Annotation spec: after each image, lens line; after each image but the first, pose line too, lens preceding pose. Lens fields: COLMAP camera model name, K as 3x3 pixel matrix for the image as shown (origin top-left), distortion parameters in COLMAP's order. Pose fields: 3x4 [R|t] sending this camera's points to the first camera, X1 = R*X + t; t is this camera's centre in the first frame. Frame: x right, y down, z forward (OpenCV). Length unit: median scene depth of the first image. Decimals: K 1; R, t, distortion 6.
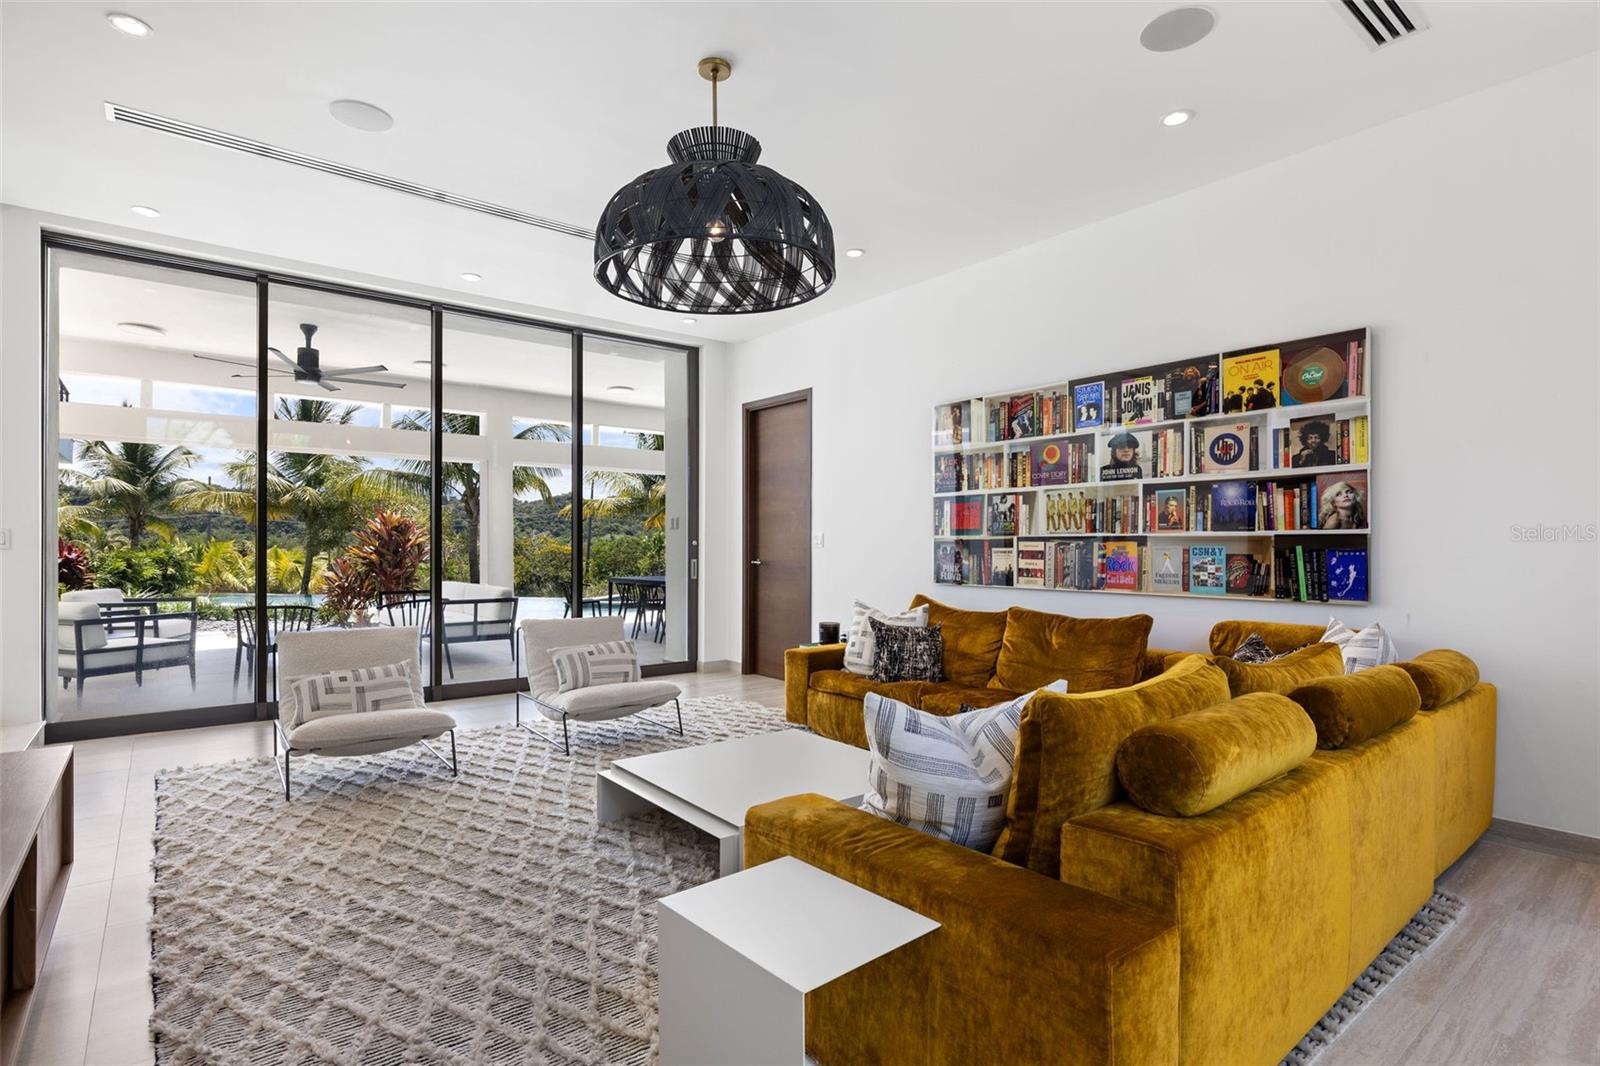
lens RADIAL K [[797.8, 0, 800.8], [0, 797.8, 539.1], [0, 0, 1]] dist [-0.006006, 0.001150]
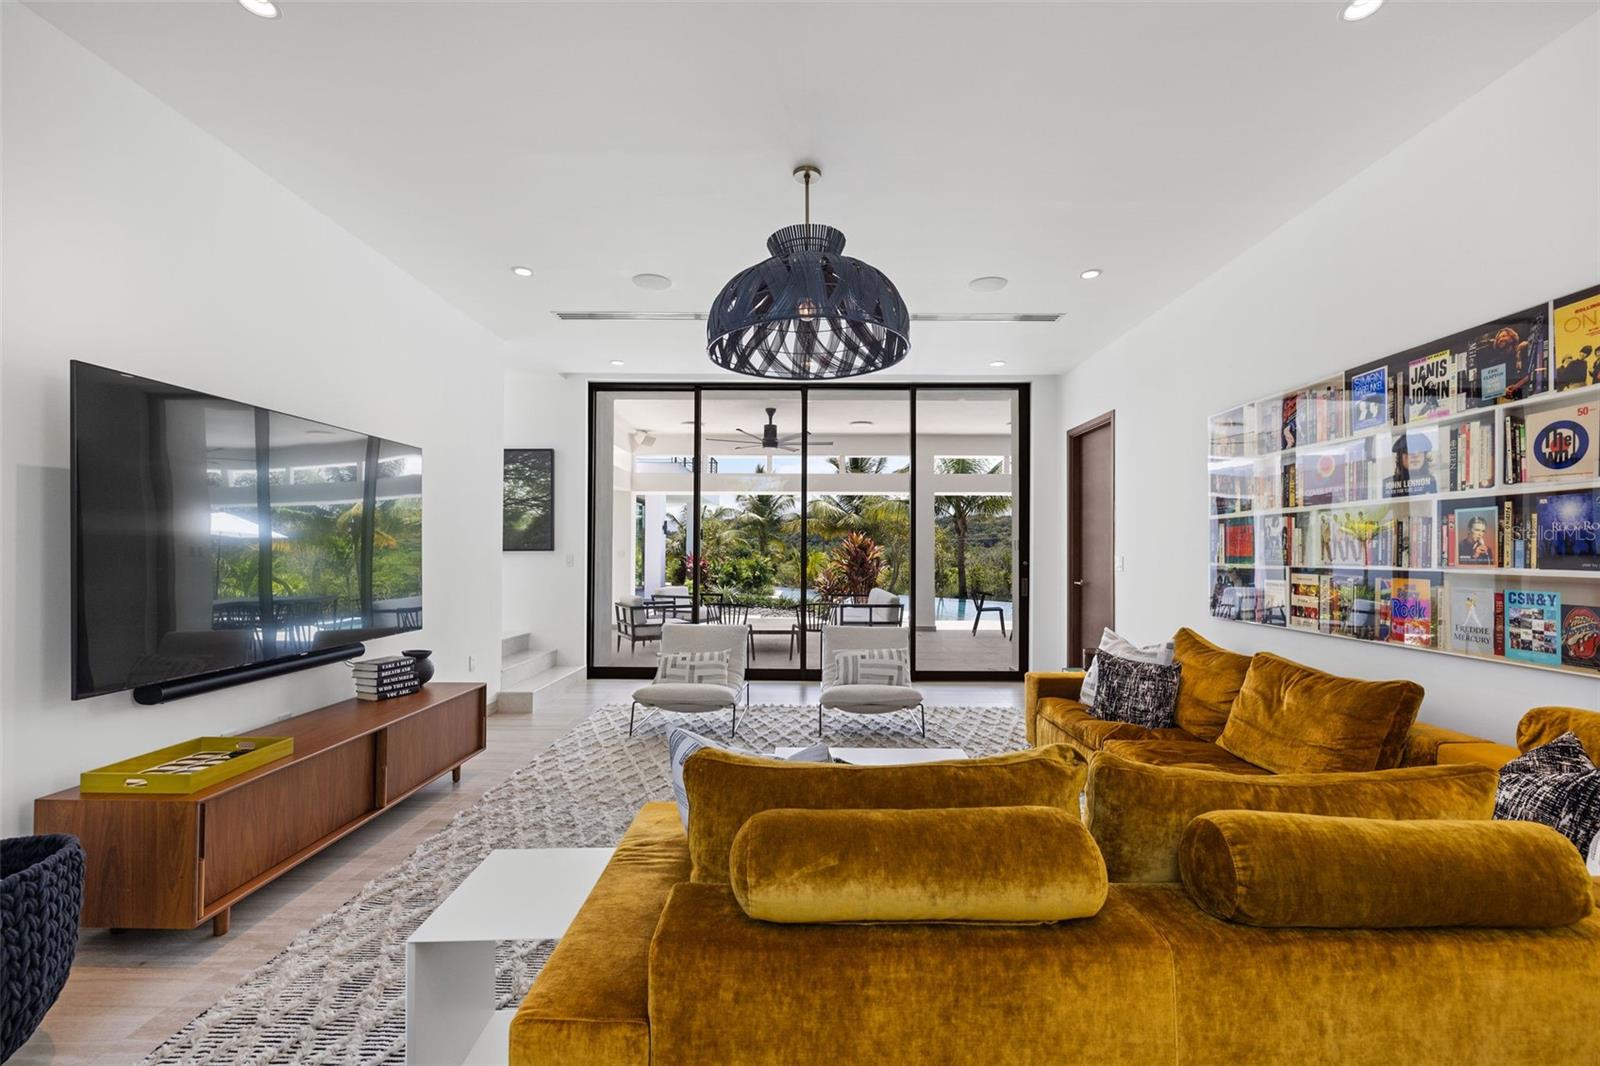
lens RADIAL K [[676.0, 0, 800.1], [0, 676.0, 539.3], [0, 0, 1]] dist [0.000096, 0.000386]
pose [[0.776613, -0.010156, -0.629896, 0.365871], [0.000638, 0.999882, -0.015335, -0.024486], [0.629977, 0.011507, 0.776528, 0.156910]]
